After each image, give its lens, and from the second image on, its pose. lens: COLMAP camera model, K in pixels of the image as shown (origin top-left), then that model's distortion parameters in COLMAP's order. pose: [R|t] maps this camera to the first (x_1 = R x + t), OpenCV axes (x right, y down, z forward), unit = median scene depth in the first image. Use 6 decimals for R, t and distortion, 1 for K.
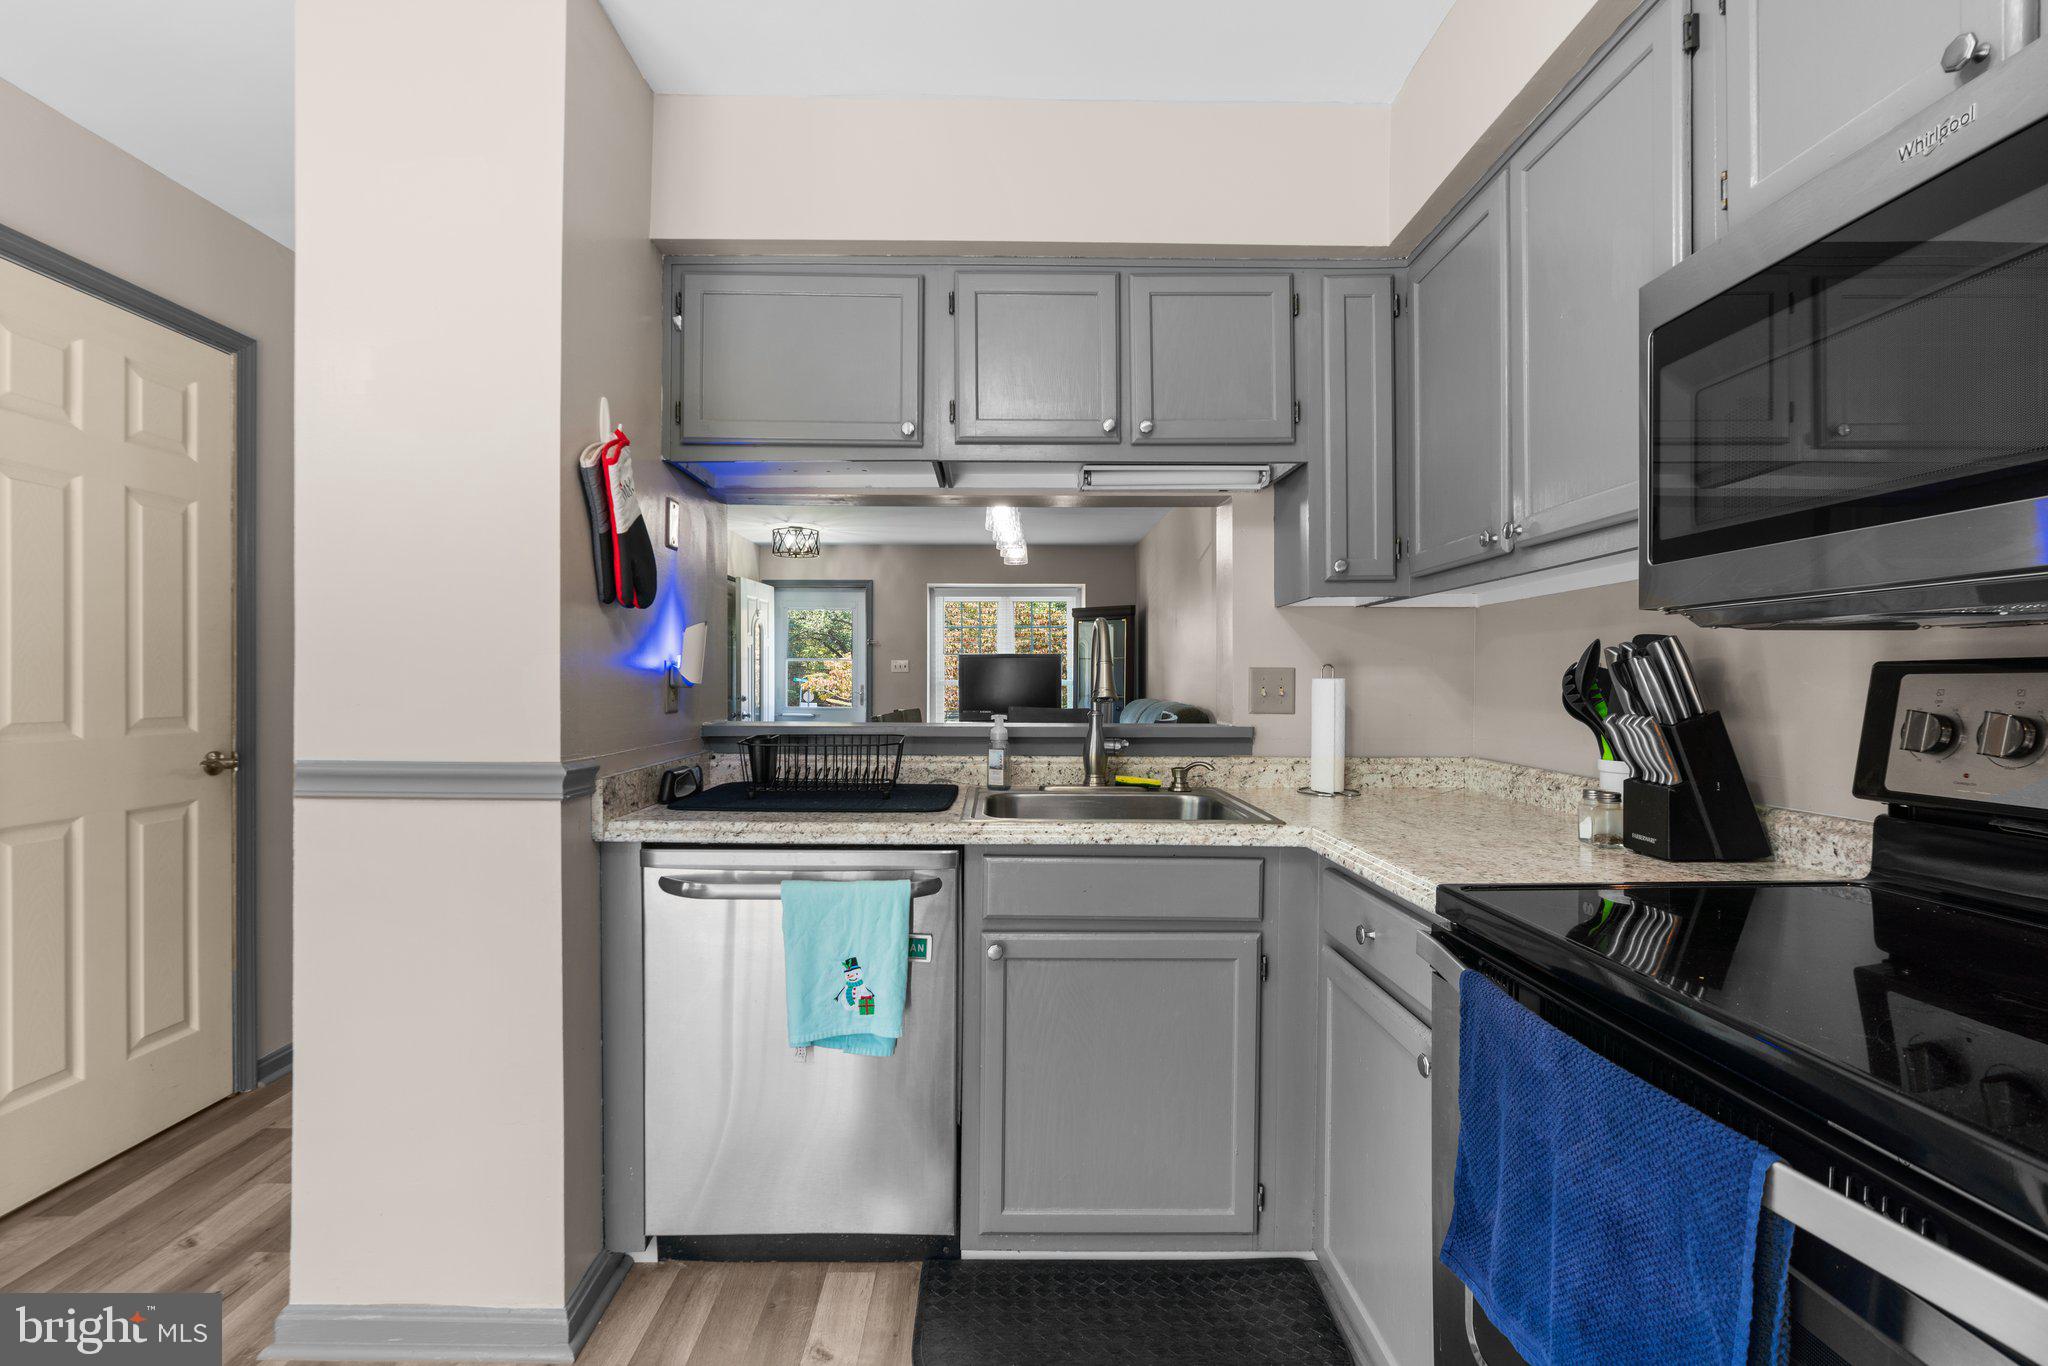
lens RADIAL K [[930.1, 0, 1015.6], [0, 930.1, 686.4], [0, 0, 1]] dist [-0.003926, 0.003592]
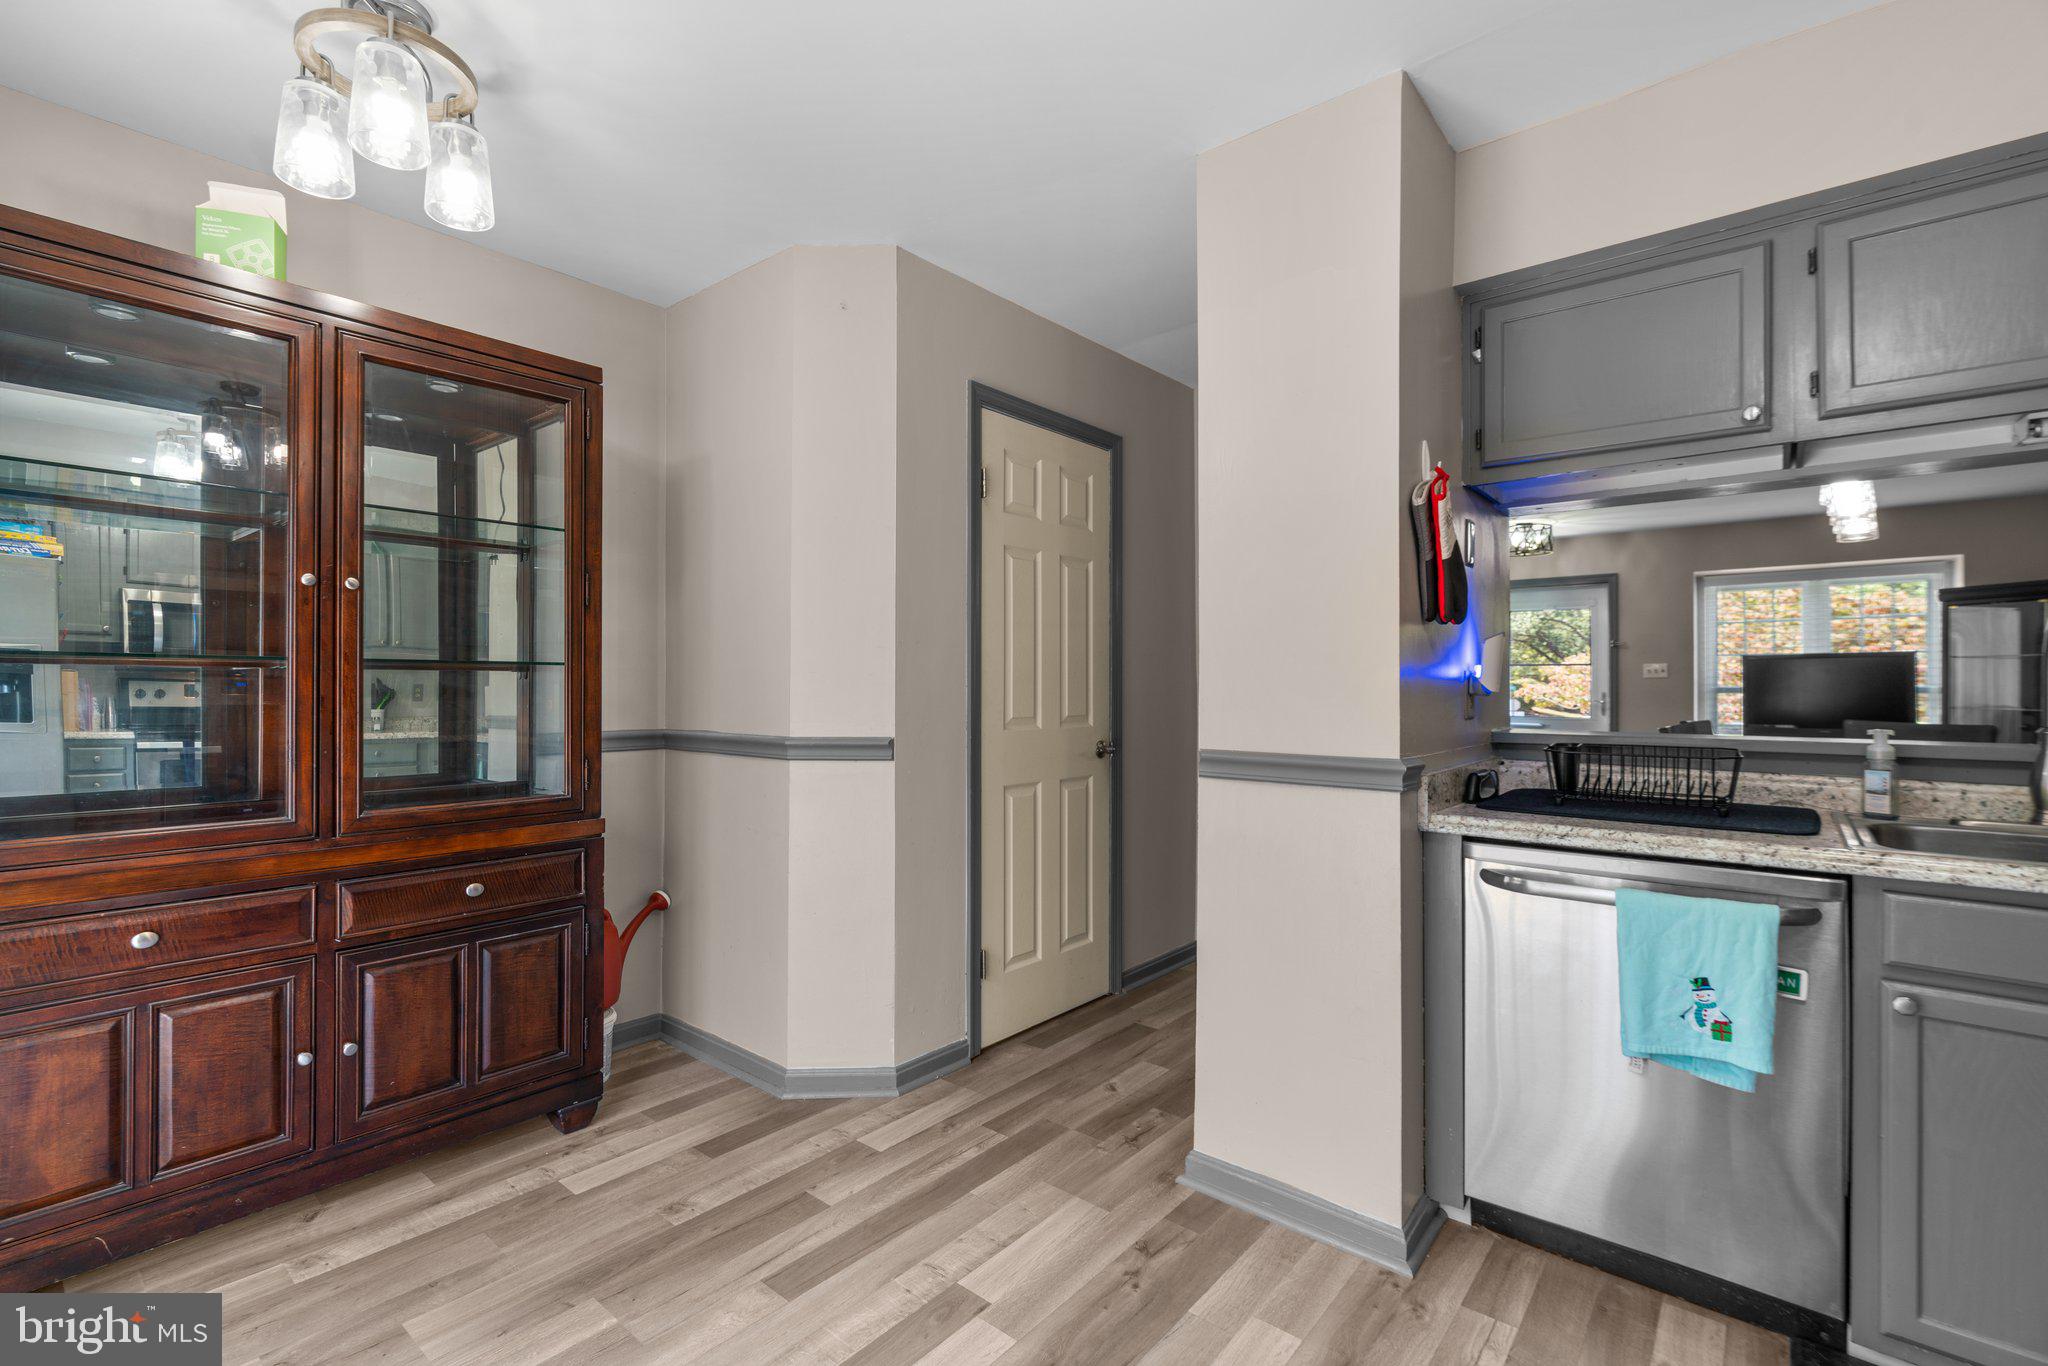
lens RADIAL K [[930.1, 0, 1019.2], [0, 930.1, 681.2], [0, 0, 1]] dist [-0.003926, 0.003592]
pose [[0.759458, -0.006171, -0.650527, -0.071625], [-0.002741, 0.999916, -0.012684, -0.000364], [0.650550, 0.011416, 0.759377, -0.161929]]
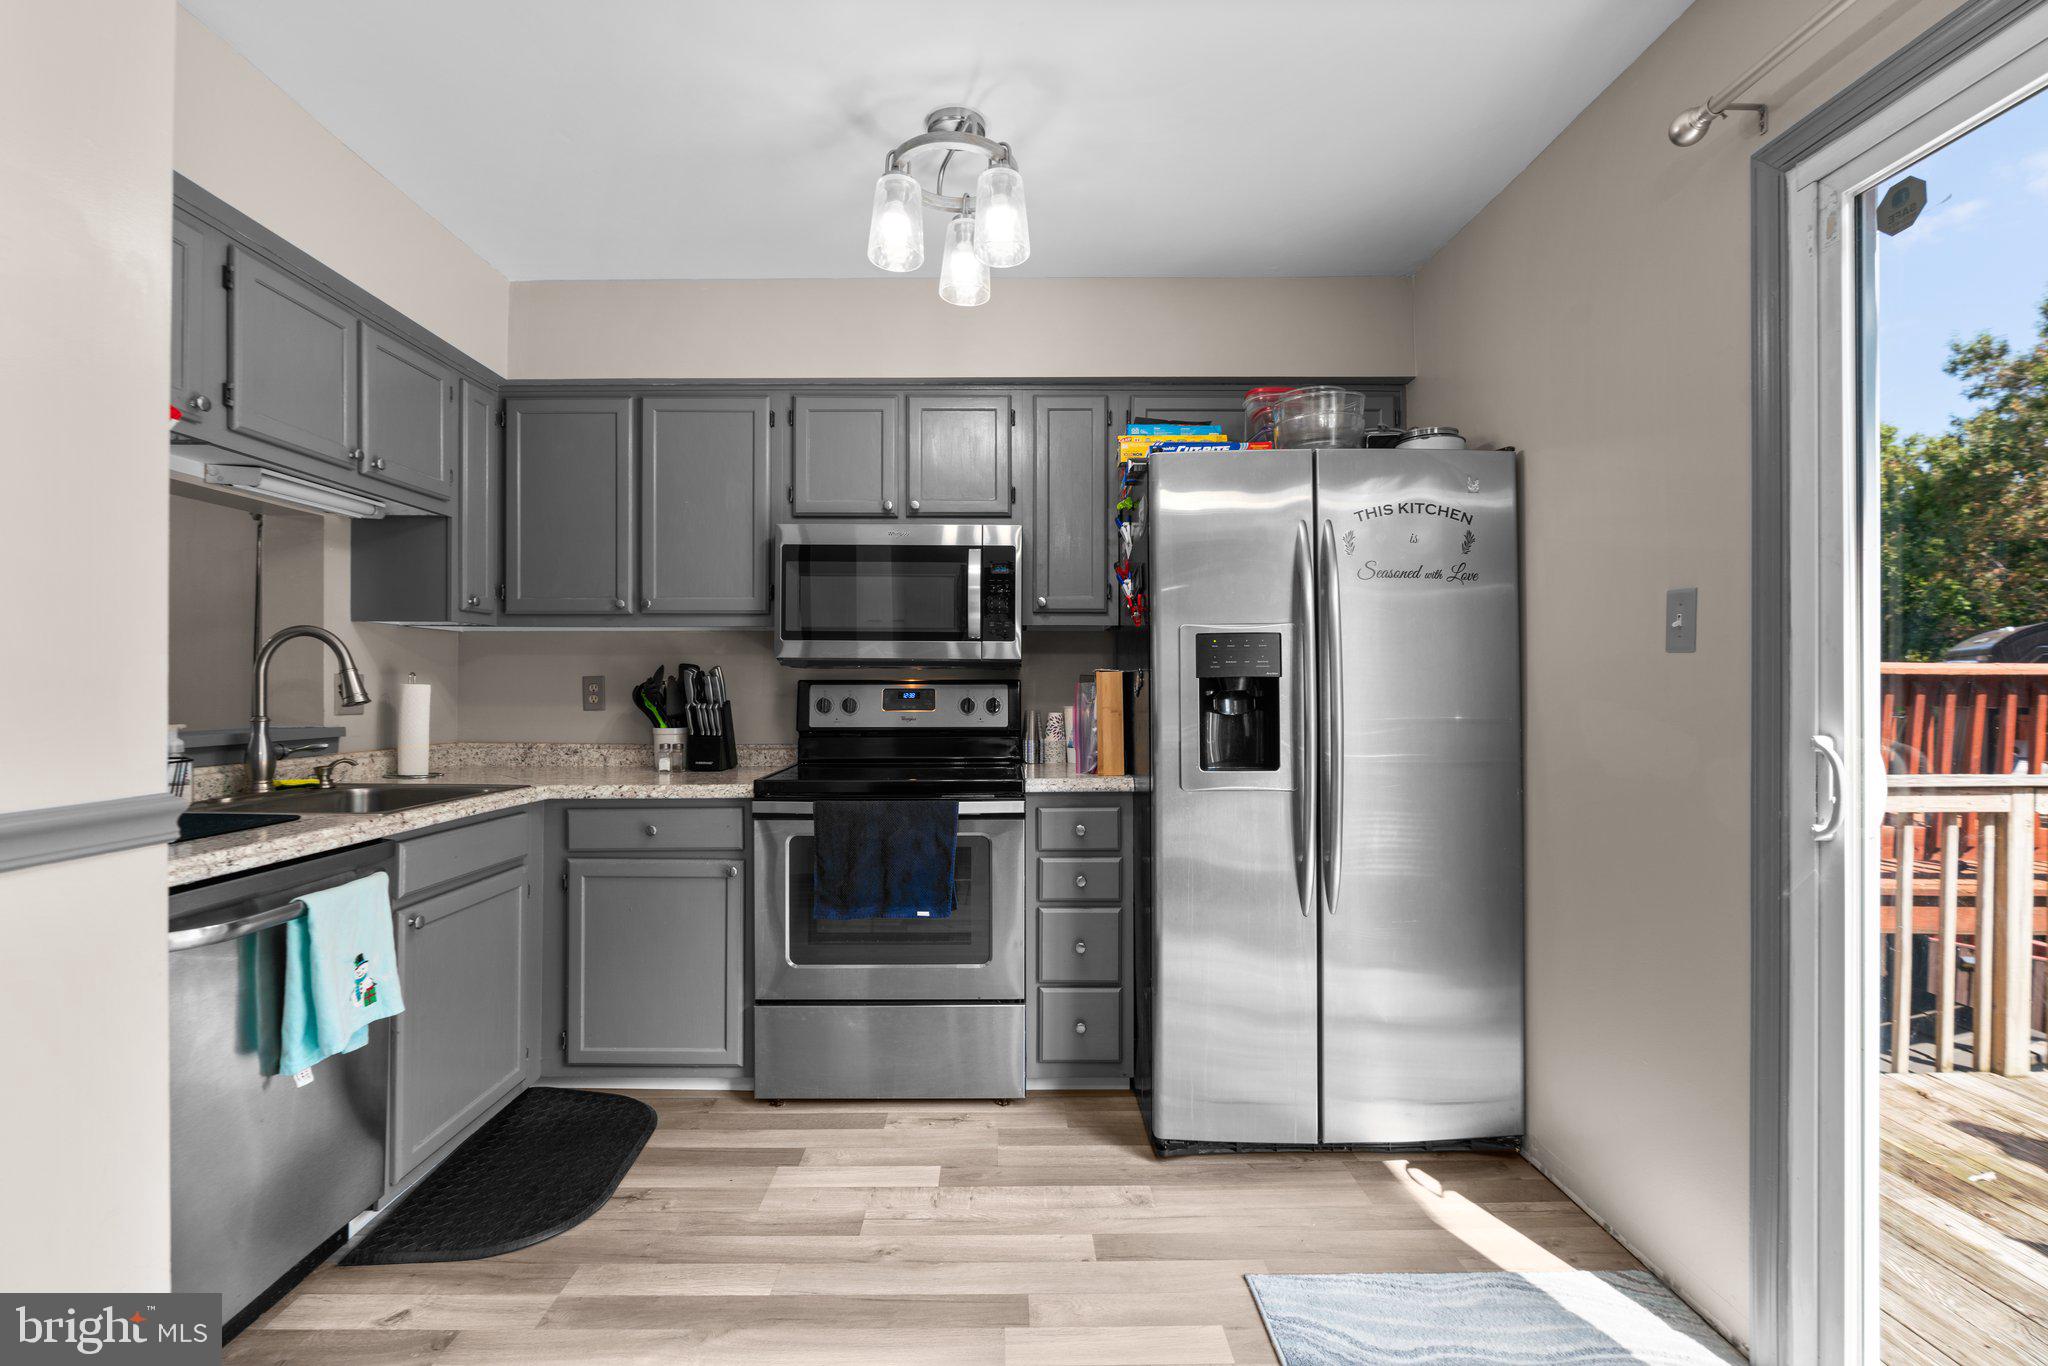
lens RADIAL K [[928.9, 0, 1020.5], [0, 928.9, 683.3], [0, 0, 1]] dist [-0.000437, -0.000005]
pose [[0.008456, 0.000658, 0.999964, -1.012120], [0.002750, 0.999996, -0.000681, -0.006967], [-0.999960, 0.002756, 0.008454, 0.211682]]
